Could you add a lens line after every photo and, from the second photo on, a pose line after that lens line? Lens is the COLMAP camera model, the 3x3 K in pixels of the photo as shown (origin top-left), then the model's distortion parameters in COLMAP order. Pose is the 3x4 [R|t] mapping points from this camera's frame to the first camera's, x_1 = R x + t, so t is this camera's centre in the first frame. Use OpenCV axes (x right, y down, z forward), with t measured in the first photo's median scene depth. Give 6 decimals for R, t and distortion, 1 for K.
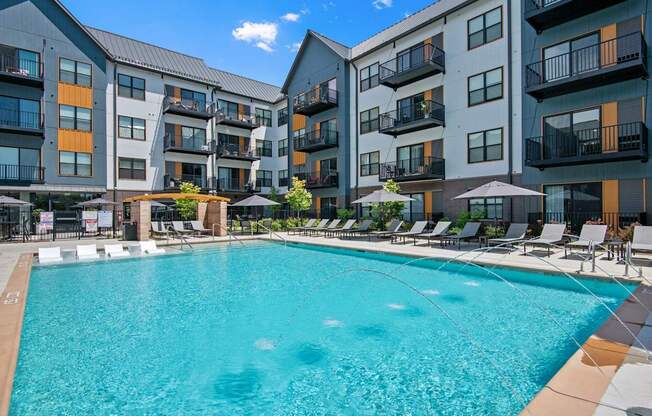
lens RADIAL K [[303.1, 0, 336.4], [0, 303.1, 209.7], [0, 0, 1]] dist [0.002434, -0.009592]
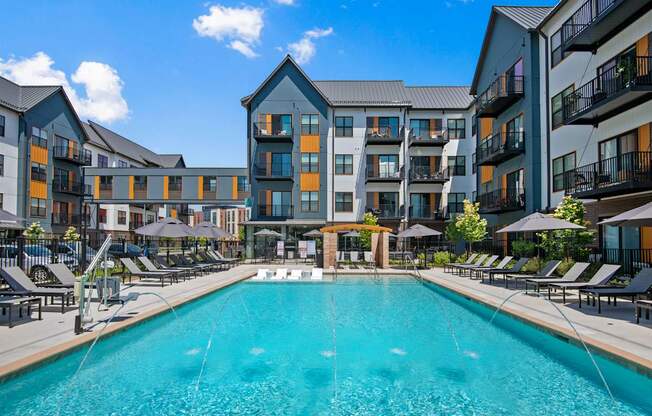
lens RADIAL K [[357.5, 0, 325.3], [0, 357.5, 236.9], [0, 0, 1]] dist [0.000000, -0.045531]
pose [[0.695258, -0.001363, -0.718759, 0.211141], [-0.002421, 0.999988, -0.004238, -0.004450], [0.718757, 0.004686, 0.695246, 0.067340]]
